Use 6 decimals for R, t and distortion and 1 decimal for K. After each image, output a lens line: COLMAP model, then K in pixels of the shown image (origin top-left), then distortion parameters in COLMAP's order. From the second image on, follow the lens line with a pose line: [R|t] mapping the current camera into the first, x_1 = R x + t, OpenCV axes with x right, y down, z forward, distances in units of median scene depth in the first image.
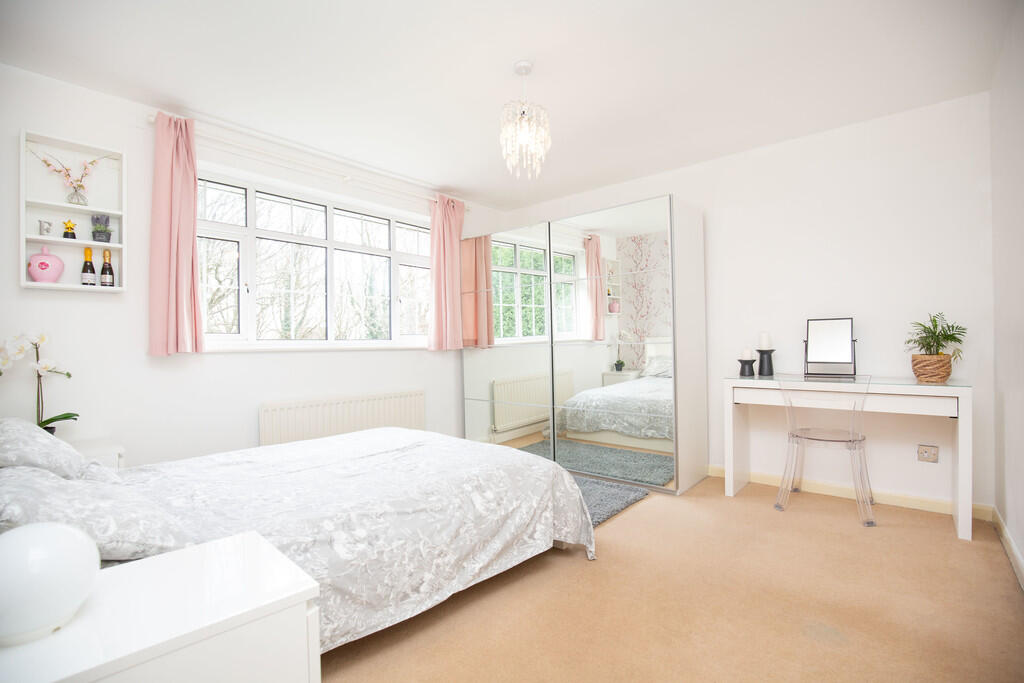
lens RADIAL K [[471.5, 0, 516.2], [0, 471.5, 343.9], [0, 0, 1]] dist [-0.000851, -0.000190]
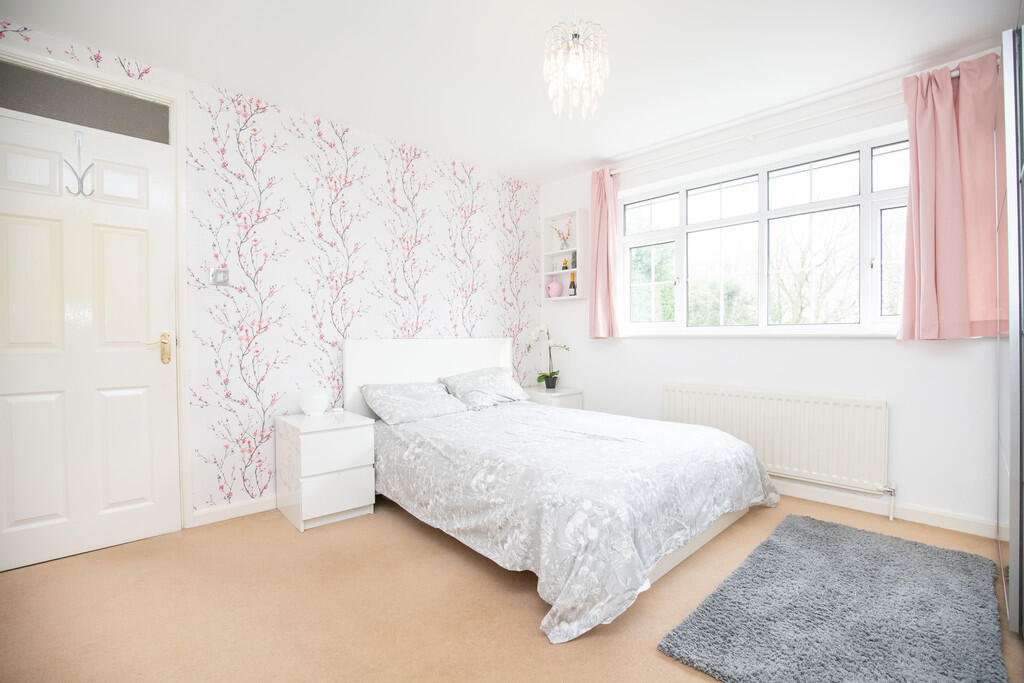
lens RADIAL K [[471.5, 0, 516.2], [0, 471.5, 343.9], [0, 0, 1]] dist [-0.000851, -0.000190]
pose [[-0.072021, 0.032493, -0.996874, 0.788112], [0.008103, 0.999455, 0.031991, -0.007808], [0.997370, -0.005774, -0.072245, 0.923242]]
